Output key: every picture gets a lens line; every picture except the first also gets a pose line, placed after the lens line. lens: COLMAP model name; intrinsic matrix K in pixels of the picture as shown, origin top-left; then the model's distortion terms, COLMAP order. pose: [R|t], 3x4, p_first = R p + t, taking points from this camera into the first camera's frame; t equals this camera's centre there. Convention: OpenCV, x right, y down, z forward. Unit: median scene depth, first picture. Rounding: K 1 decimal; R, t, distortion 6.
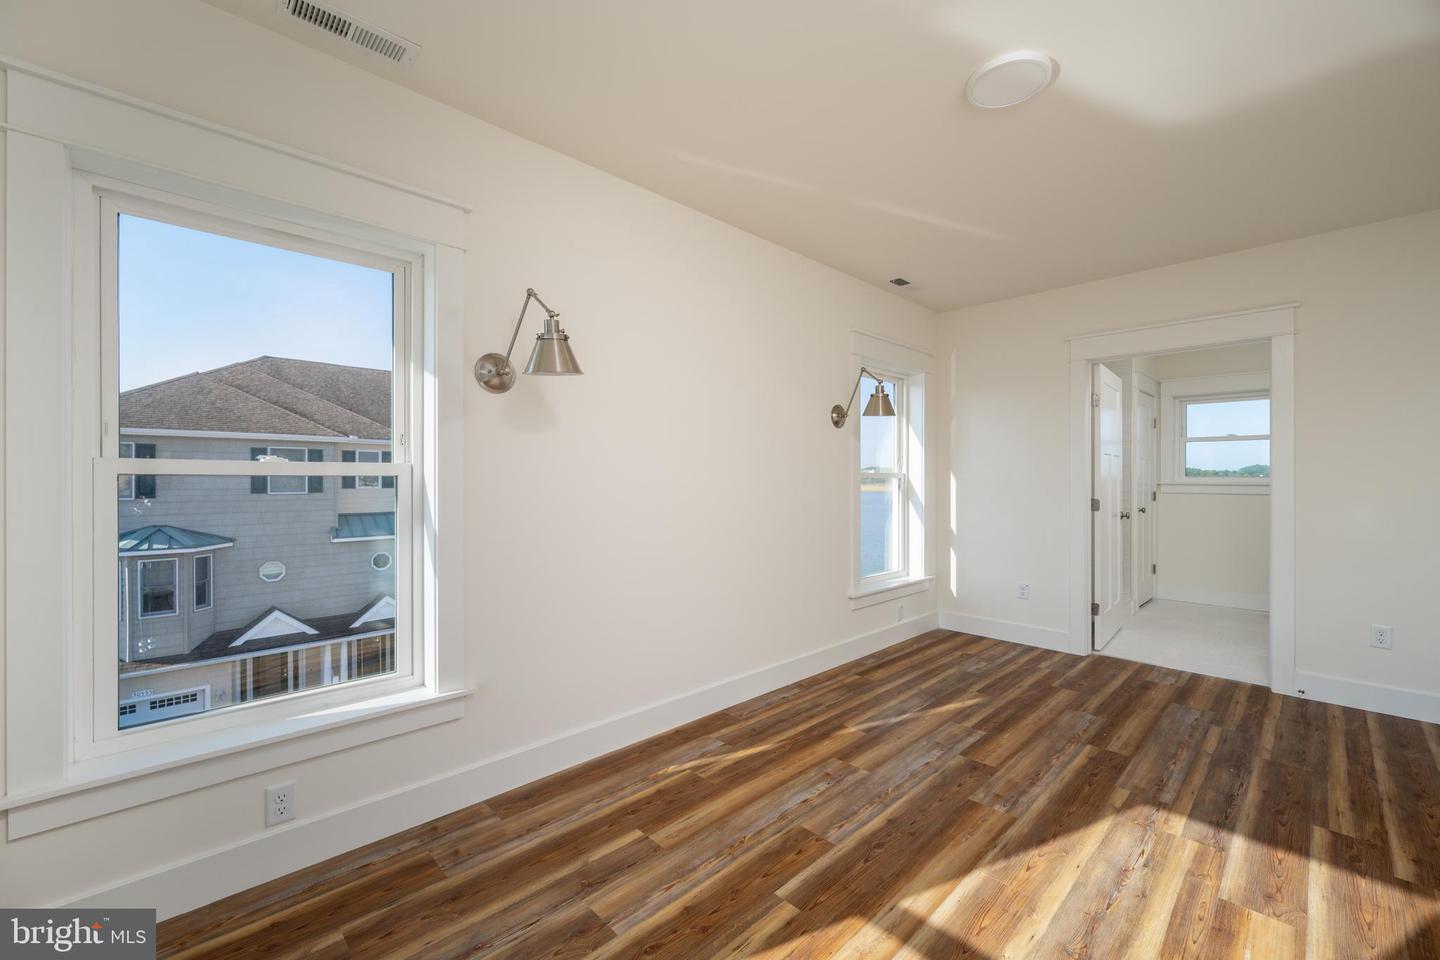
lens RADIAL K [[586.7, 0, 727.7], [0, 586.7, 494.2], [0, 0, 1]] dist [-0.000013, -0.000032]
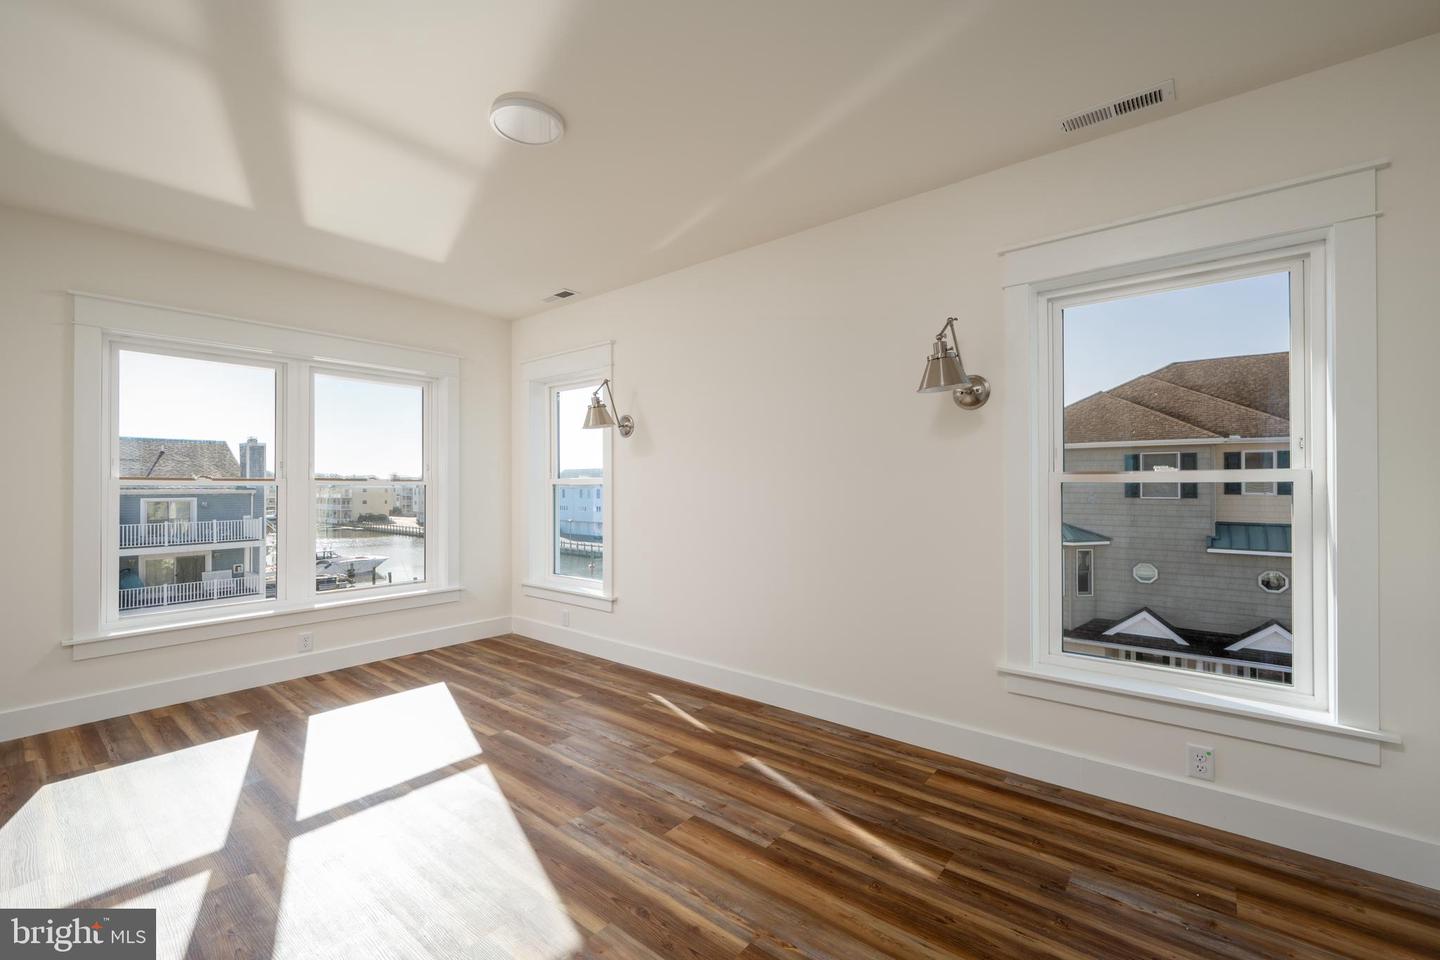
lens RADIAL K [[589.0, 0, 718.0], [0, 589.0, 499.4], [0, 0, 1]] dist [-0.001401, -0.000043]
pose [[0.124902, 0.025841, -0.991832, 0.786392], [-0.024953, 0.999426, 0.022896, -0.017505], [0.991855, 0.021890, 0.125475, 0.592331]]
